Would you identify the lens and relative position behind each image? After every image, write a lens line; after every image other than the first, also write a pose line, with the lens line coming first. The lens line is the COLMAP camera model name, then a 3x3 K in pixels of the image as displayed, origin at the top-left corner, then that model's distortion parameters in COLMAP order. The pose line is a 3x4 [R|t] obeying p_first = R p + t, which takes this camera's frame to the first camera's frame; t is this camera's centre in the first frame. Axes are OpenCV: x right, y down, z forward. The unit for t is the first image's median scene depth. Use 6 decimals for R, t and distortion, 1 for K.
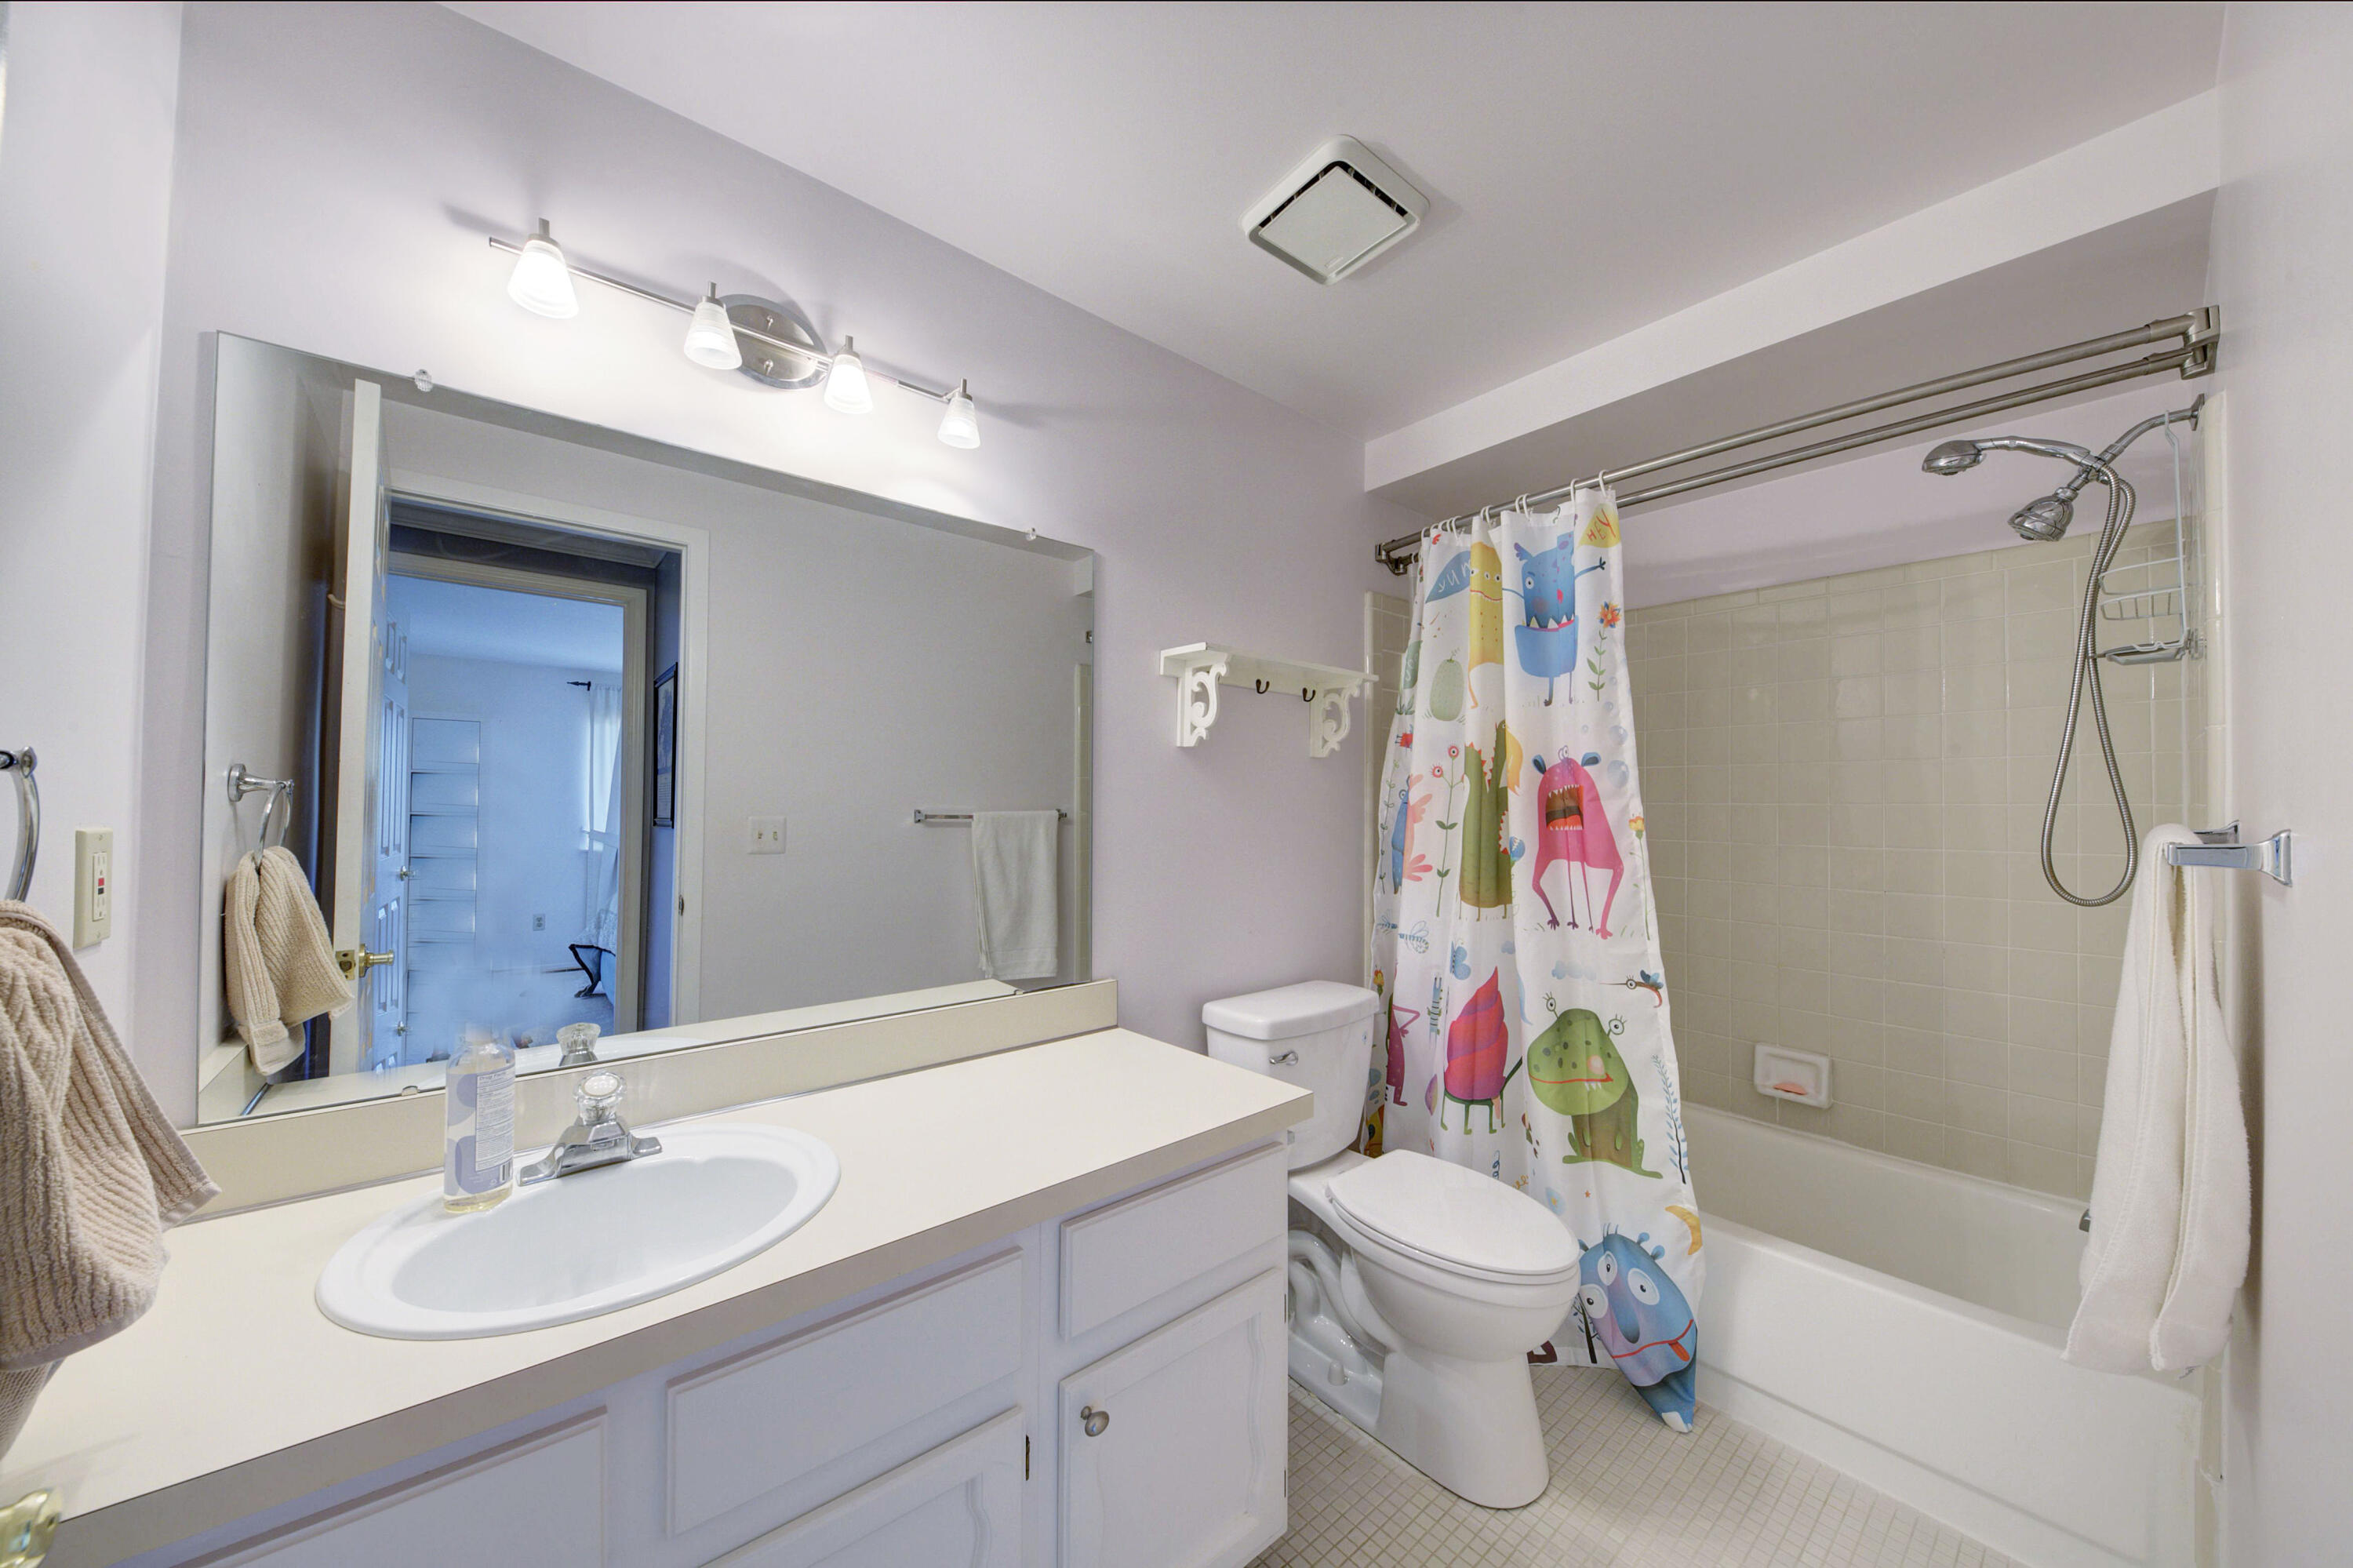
lens RADIAL K [[806.8, 0, 1176.8], [0, 806.8, 794.9], [0, 0, 1]] dist [0.012463, -0.008160]
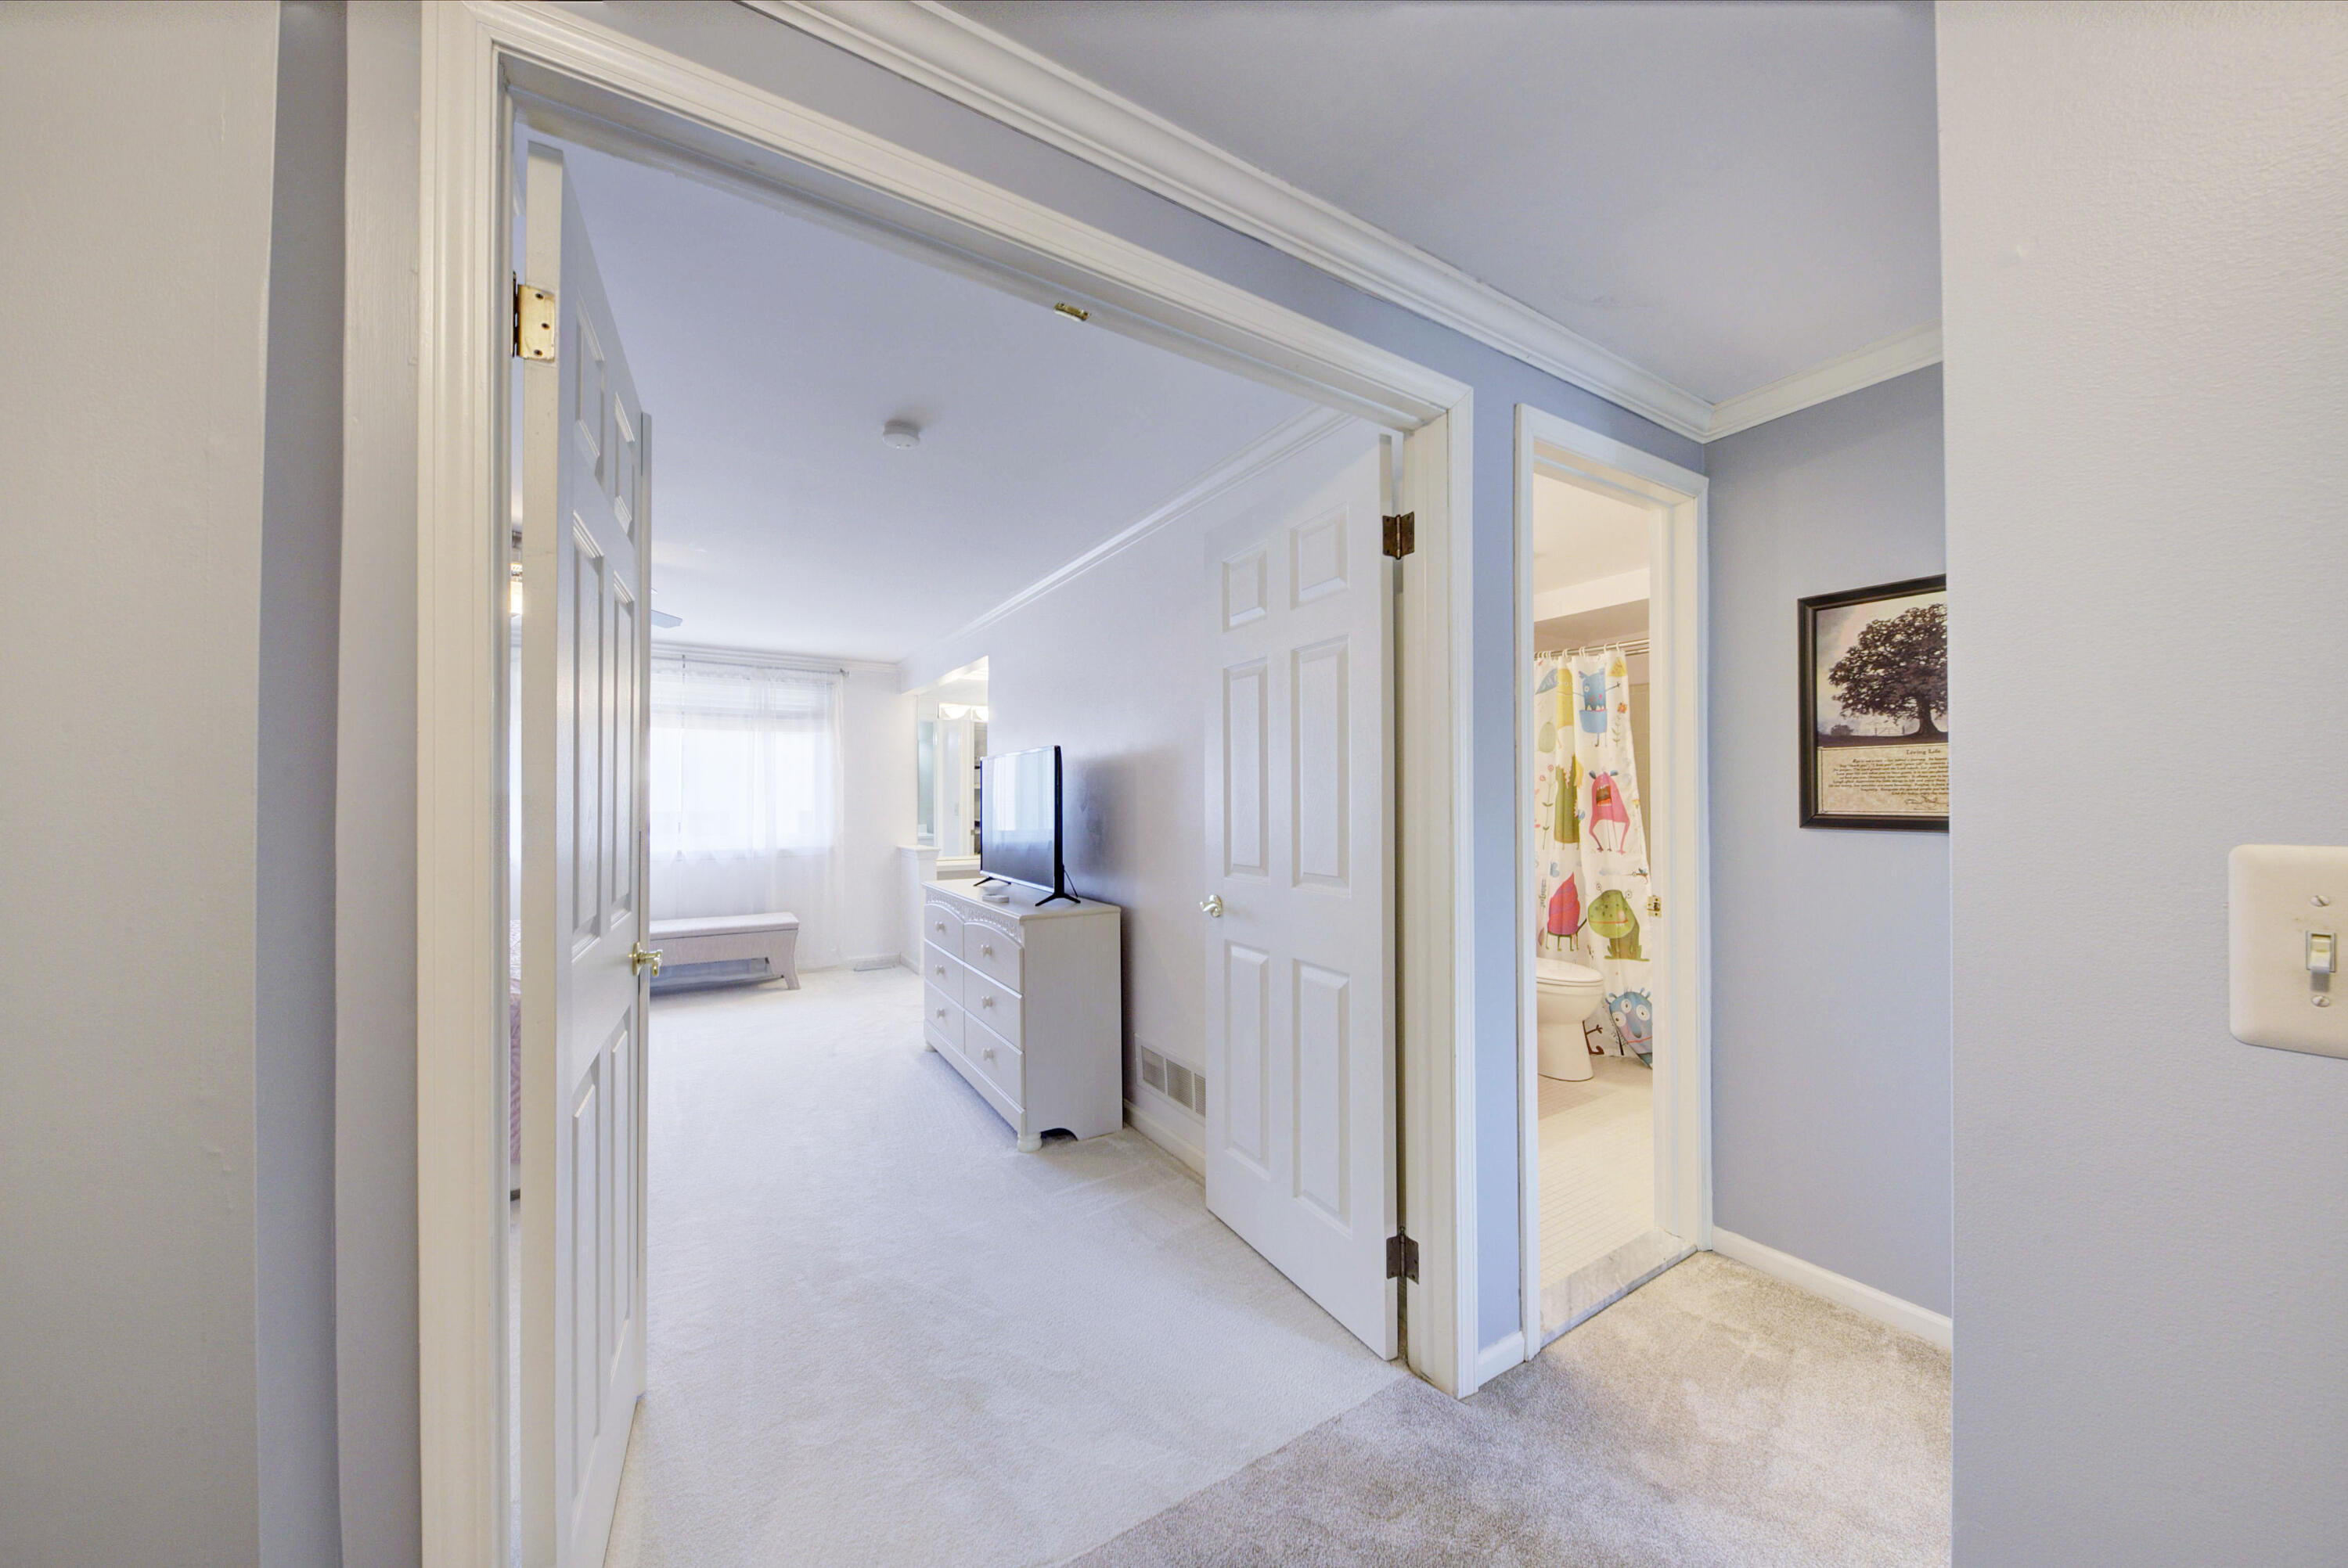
lens RADIAL K [[804.9, 0, 1174.3], [0, 804.9, 794.9], [0, 0, 1]] dist [0.012463, -0.008160]
pose [[0.991421, -0.014654, -0.129881, -0.367029], [0.015432, 0.999868, 0.004986, -0.013303], [0.129791, -0.006948, 0.991517, -1.252063]]
